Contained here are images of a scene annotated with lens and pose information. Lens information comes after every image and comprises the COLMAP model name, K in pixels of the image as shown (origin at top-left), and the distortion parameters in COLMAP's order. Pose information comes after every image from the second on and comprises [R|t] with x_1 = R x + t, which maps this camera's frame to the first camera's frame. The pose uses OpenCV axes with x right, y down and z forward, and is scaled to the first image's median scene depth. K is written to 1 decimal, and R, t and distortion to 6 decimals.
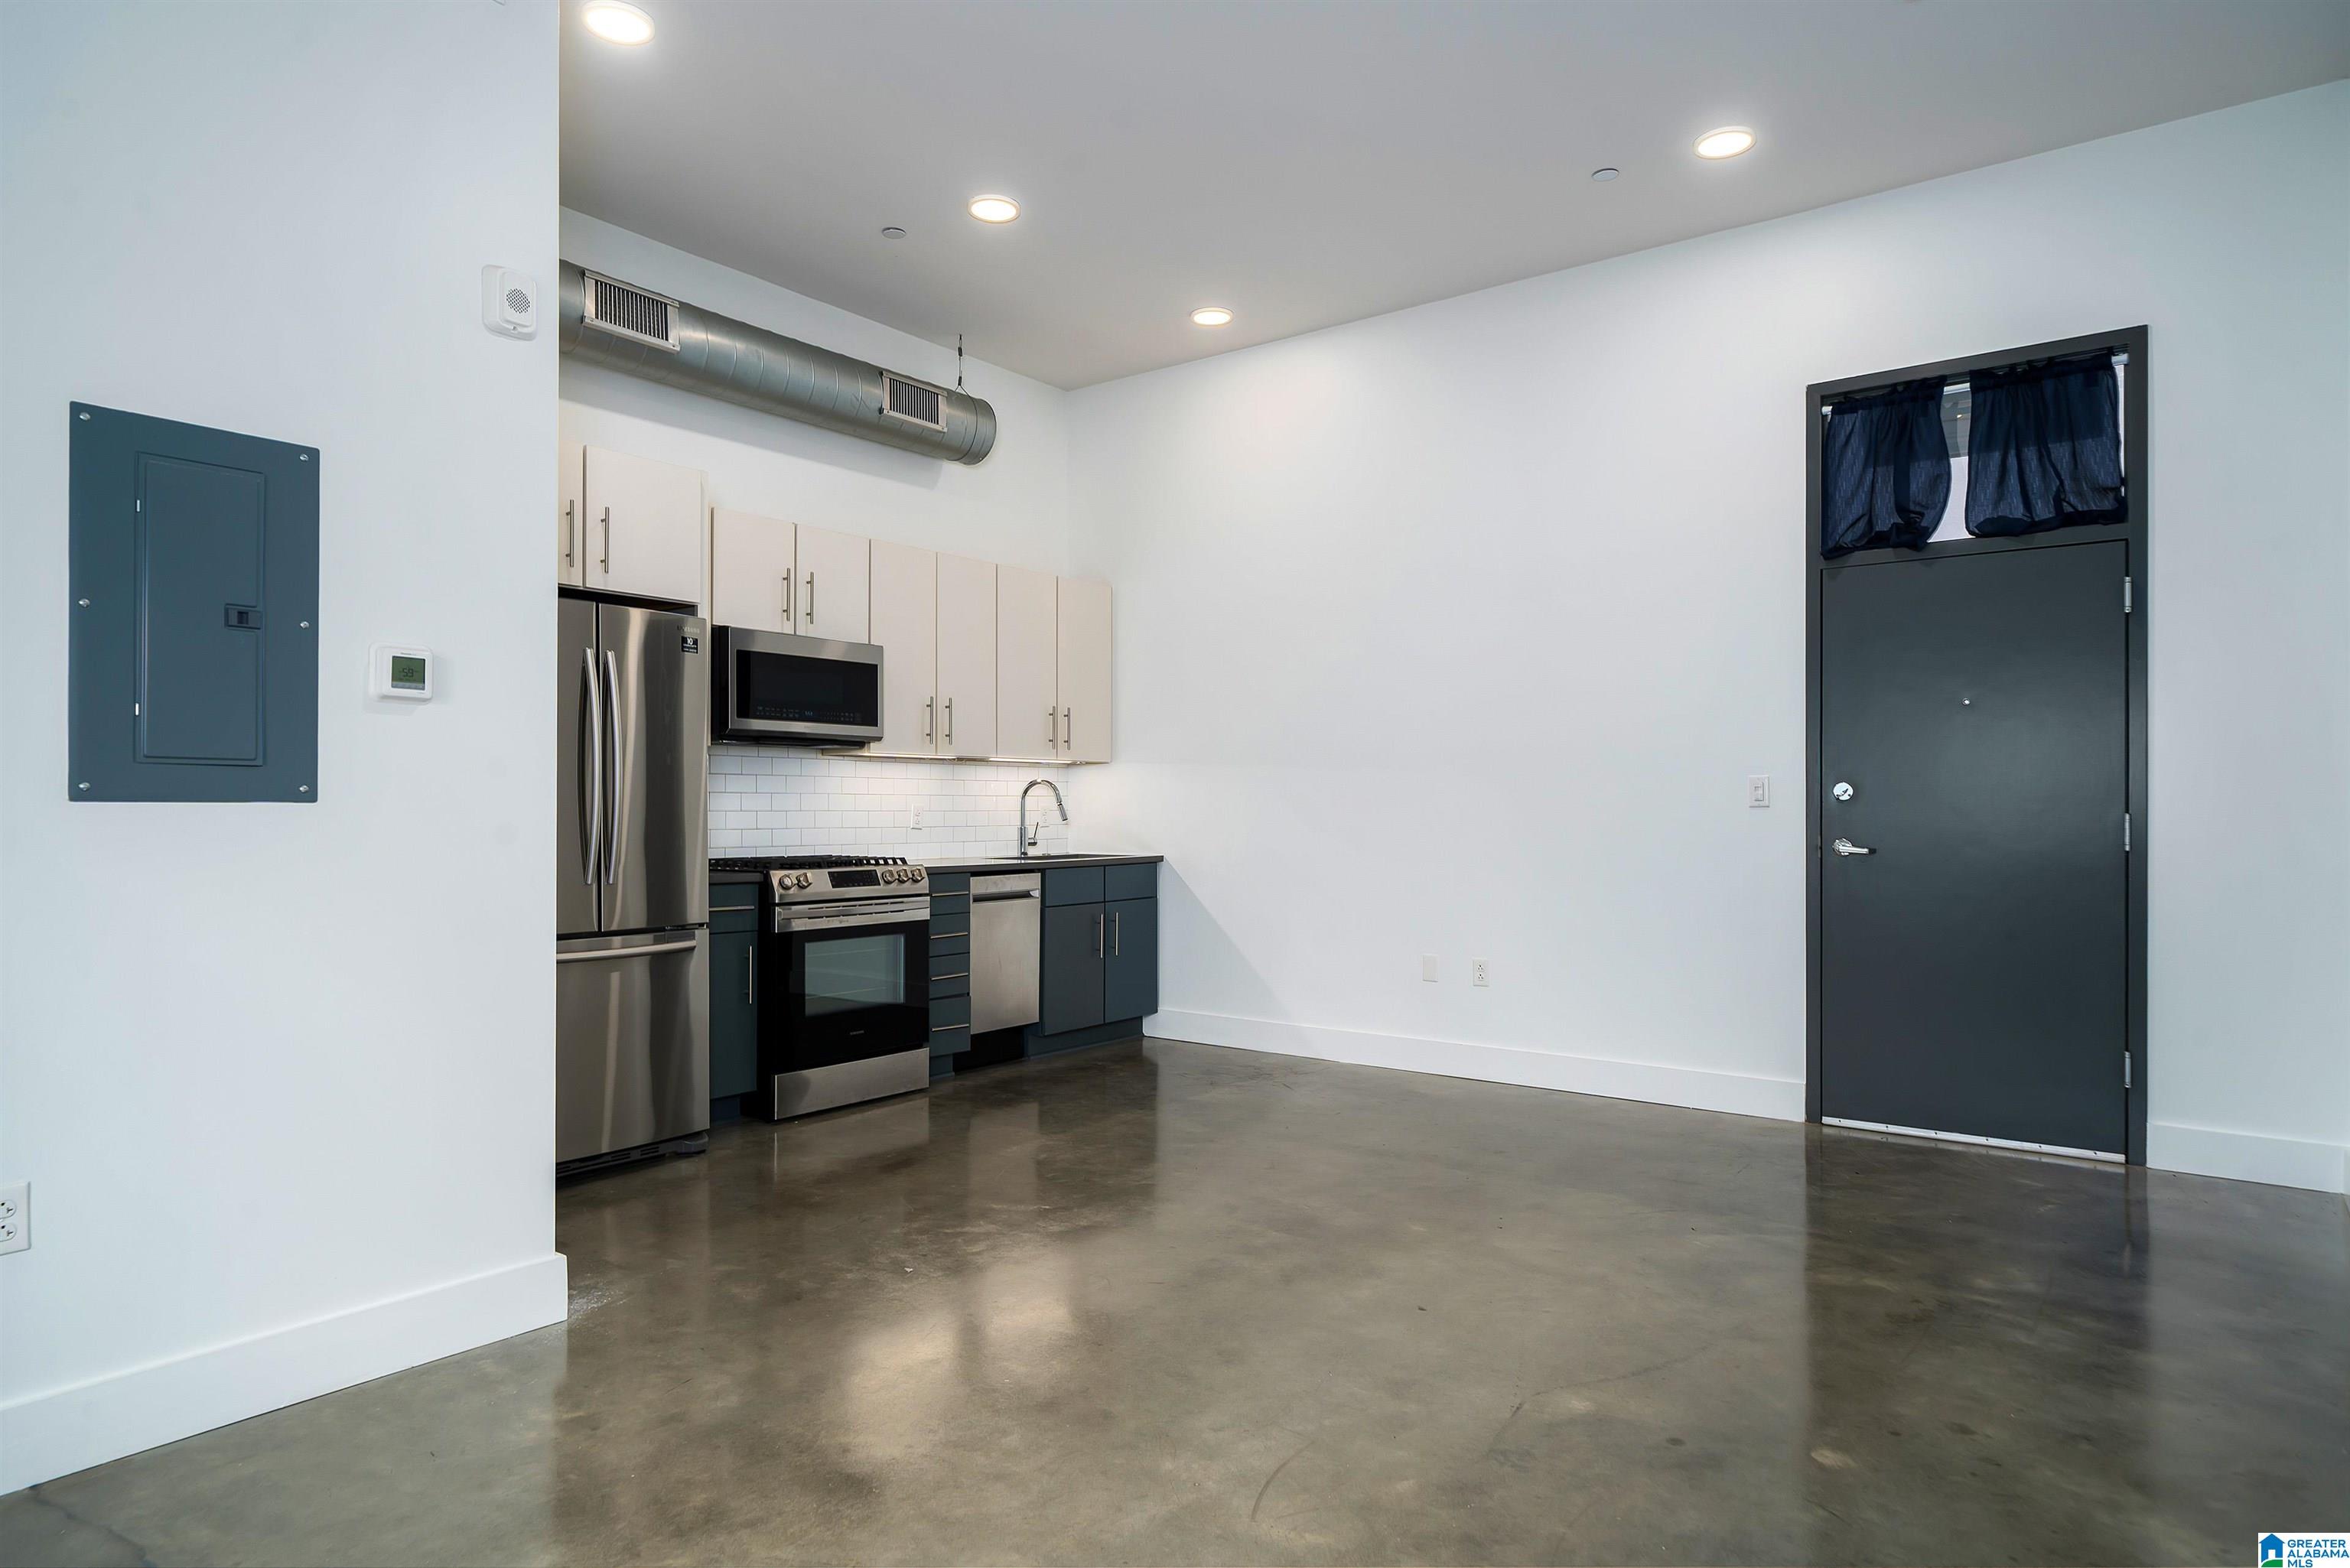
lens RADIAL K [[1335.8, 0, 1176.9], [0, 1335.8, 801.2], [0, 0, 1]] dist [0.000099, -0.001384]
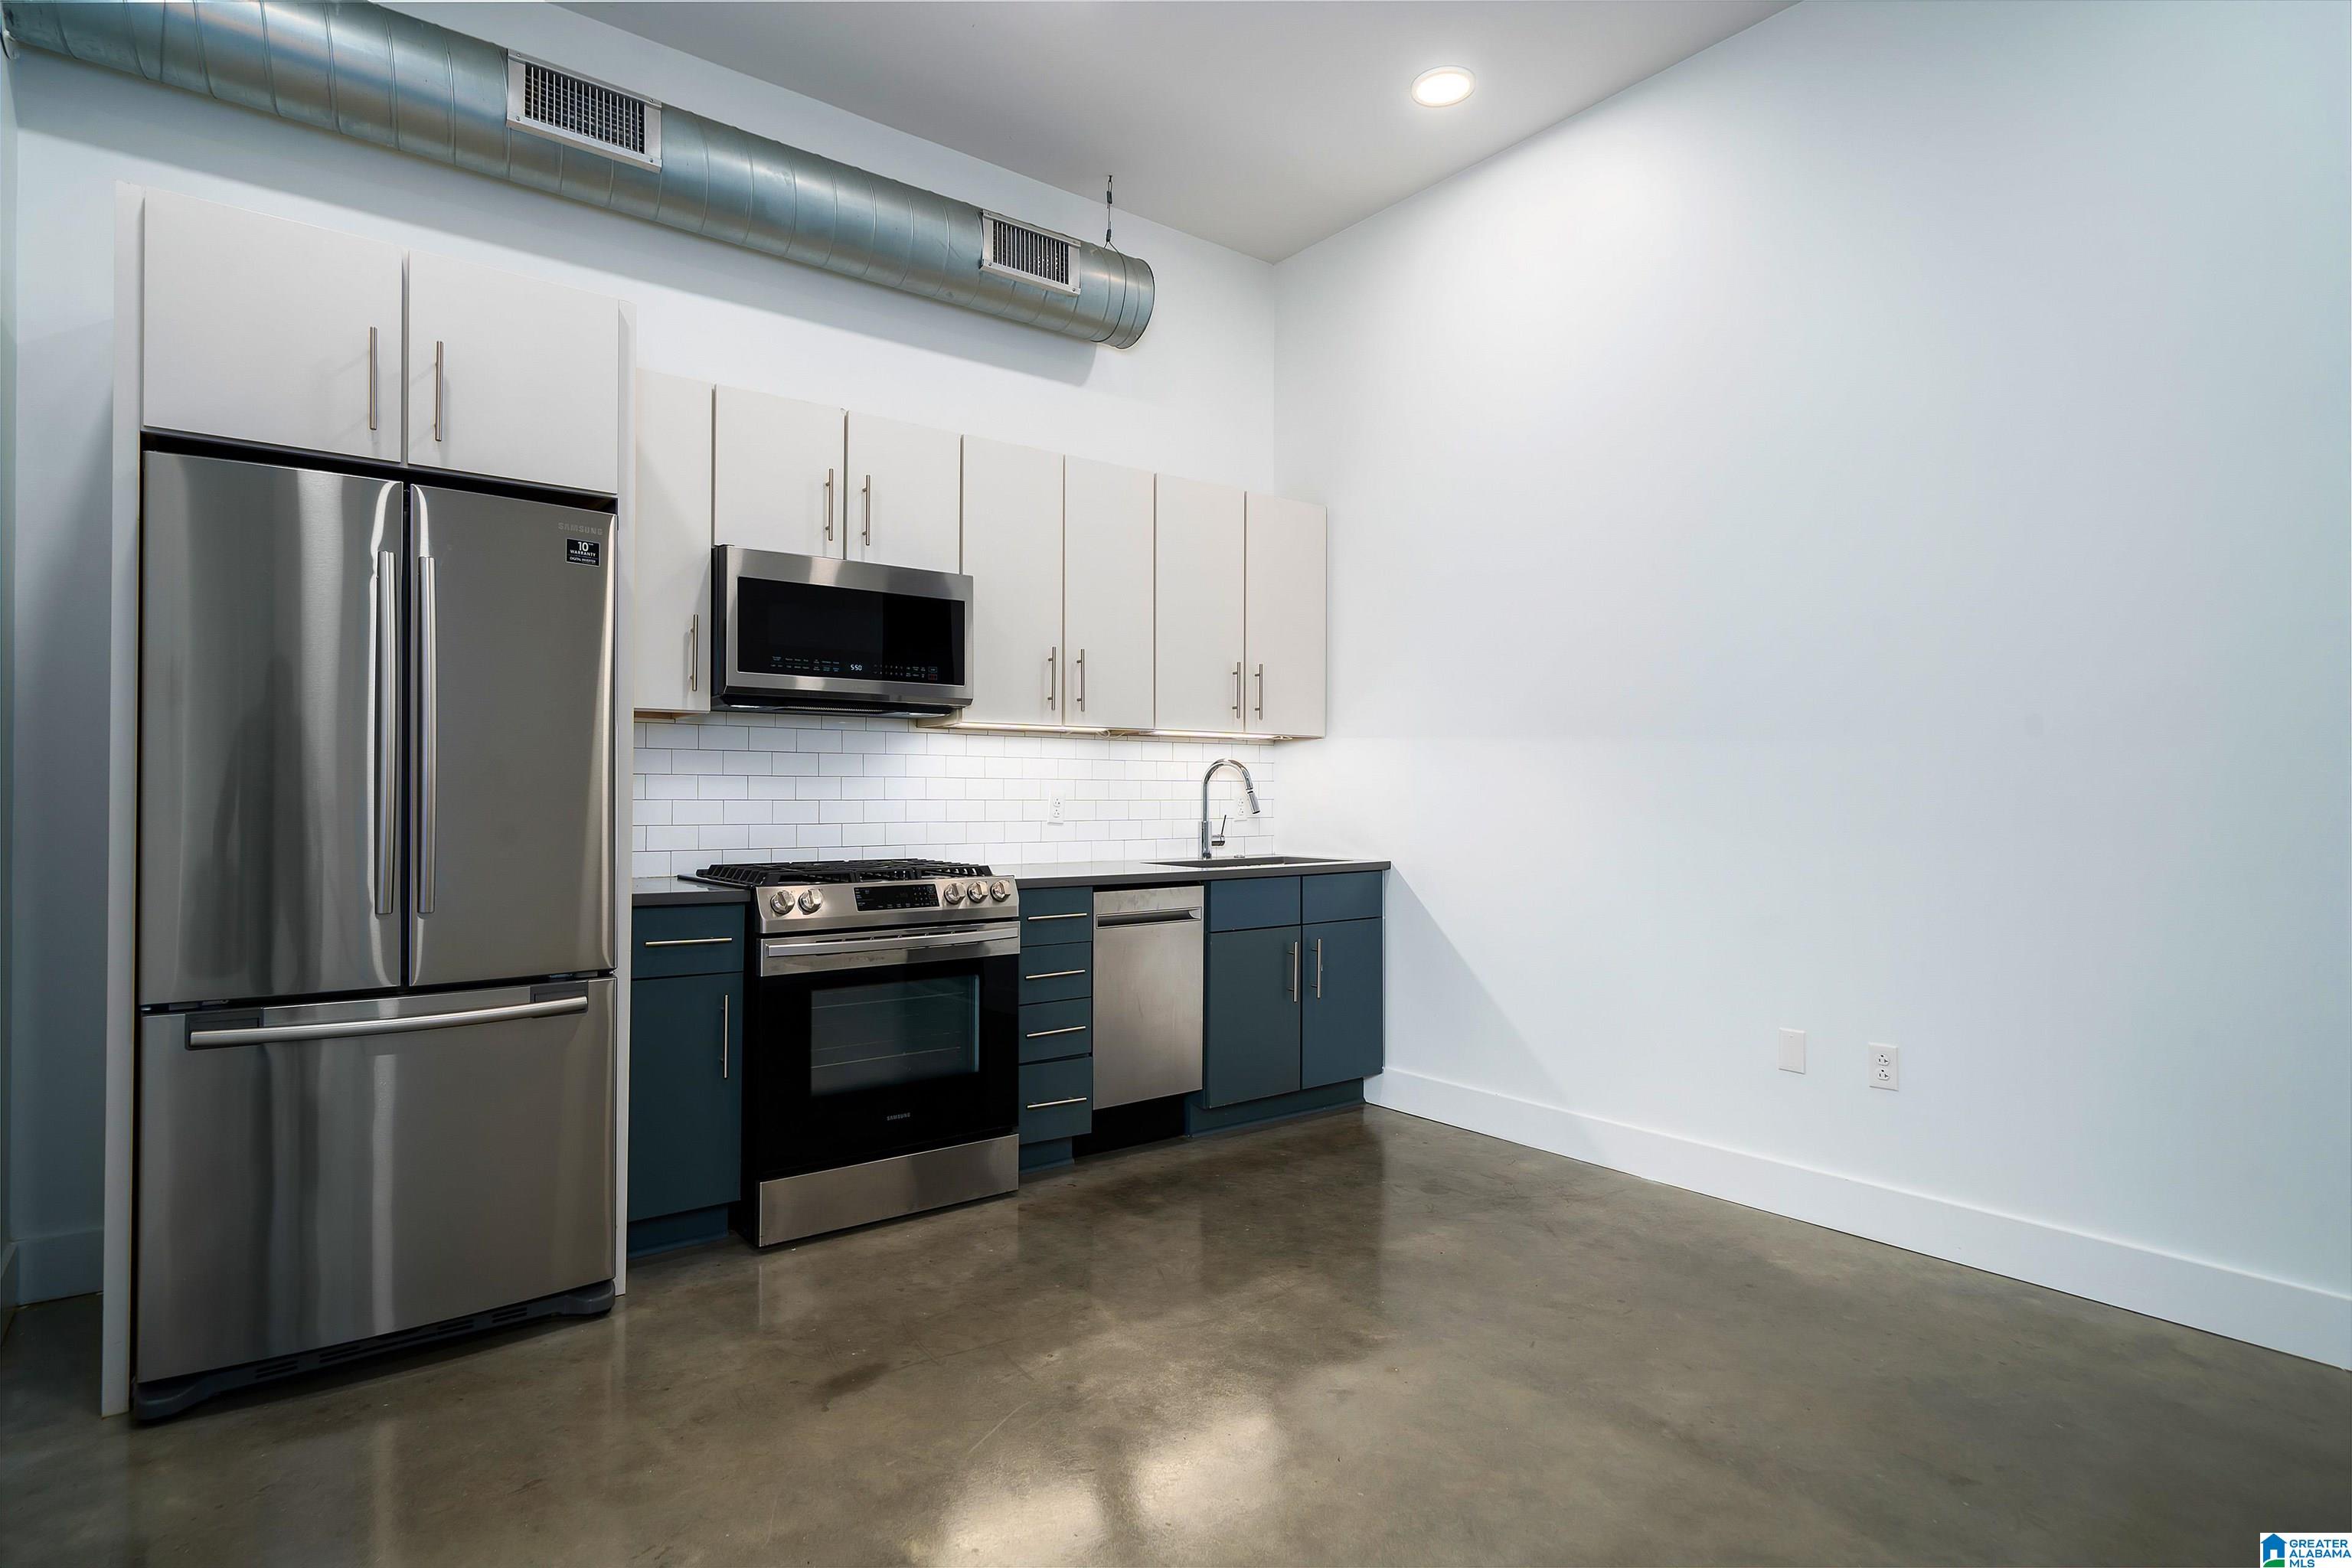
lens RADIAL K [[1208.2, 0, 1172.9], [0, 1208.2, 784.8], [0, 0, 1]] dist [-0.003688, 0.000799]
pose [[0.963595, -0.001319, -0.267362, 0.065244], [0.000080, 0.999989, -0.004646, 0.001777], [0.267365, 0.004456, 0.963585, 0.400976]]
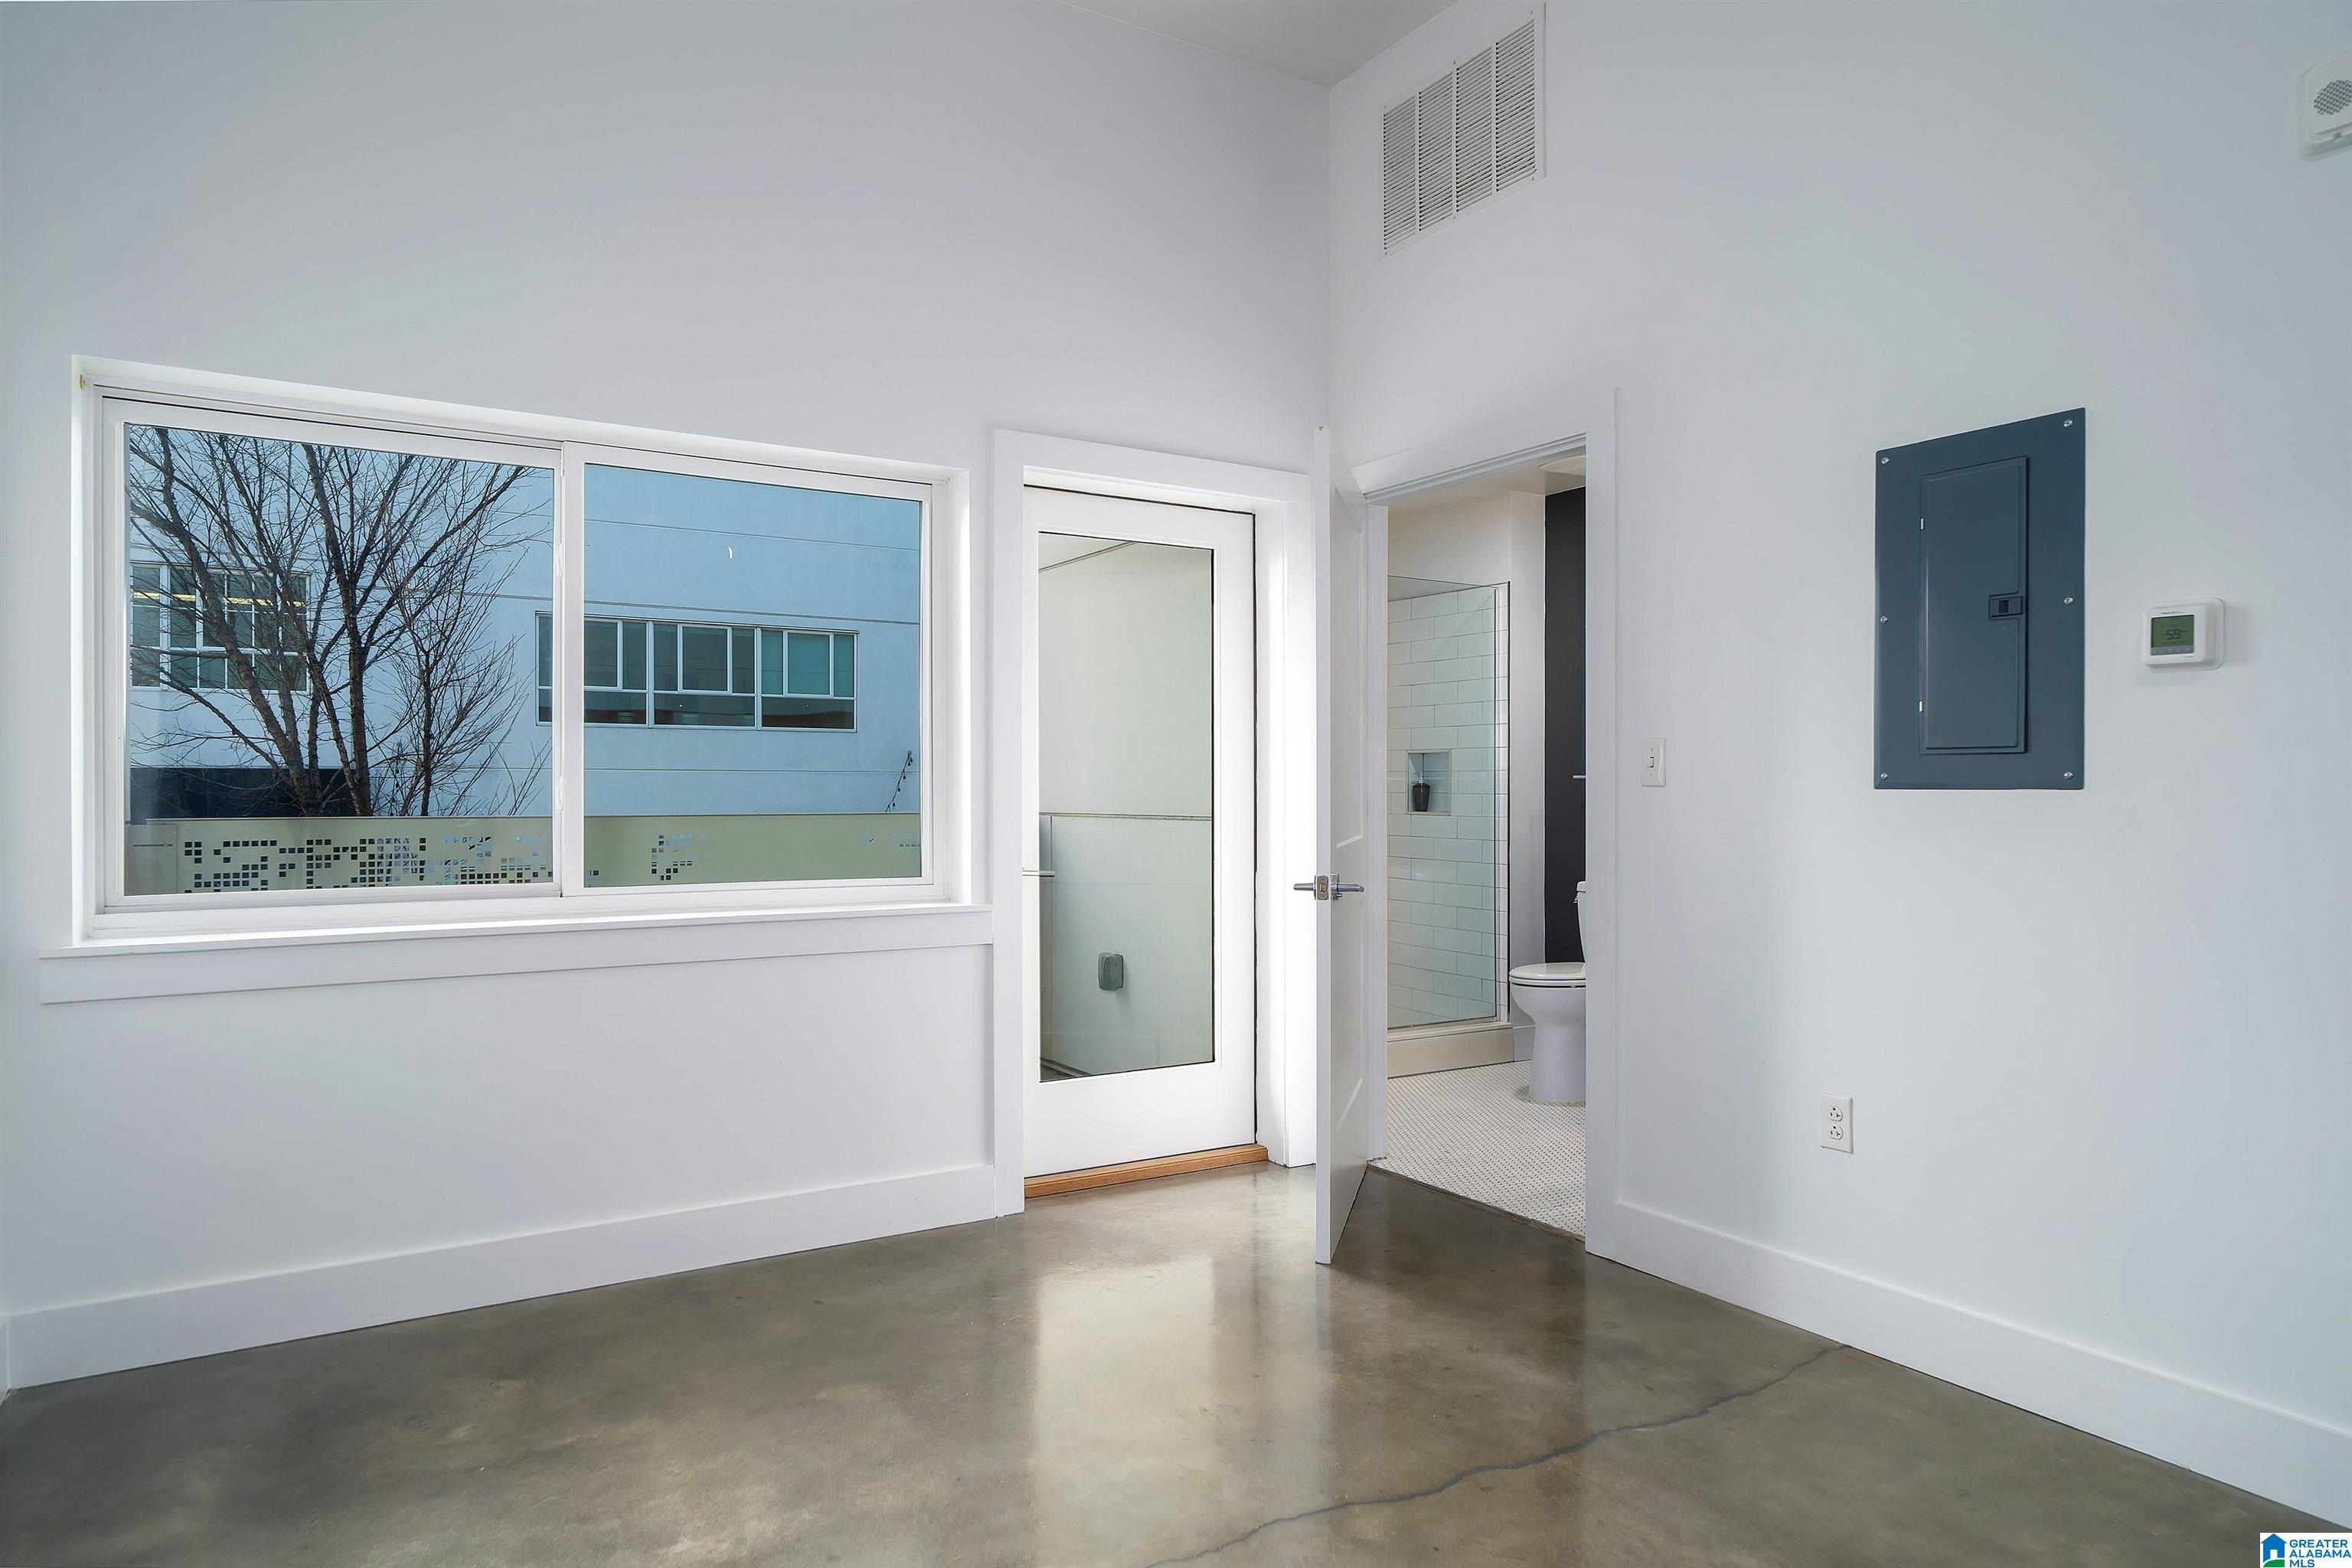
lens RADIAL K [[1386.2, 0, 1128.8], [0, 1386.2, 791.1], [0, 0, 1]] dist [-0.000487, -0.000130]
pose [[-0.374059, -0.001882, -0.927403, 0.237823], [0.001524, 0.999995, -0.002644, 0.001707], [0.927404, -0.002402, -0.374054, 0.356101]]
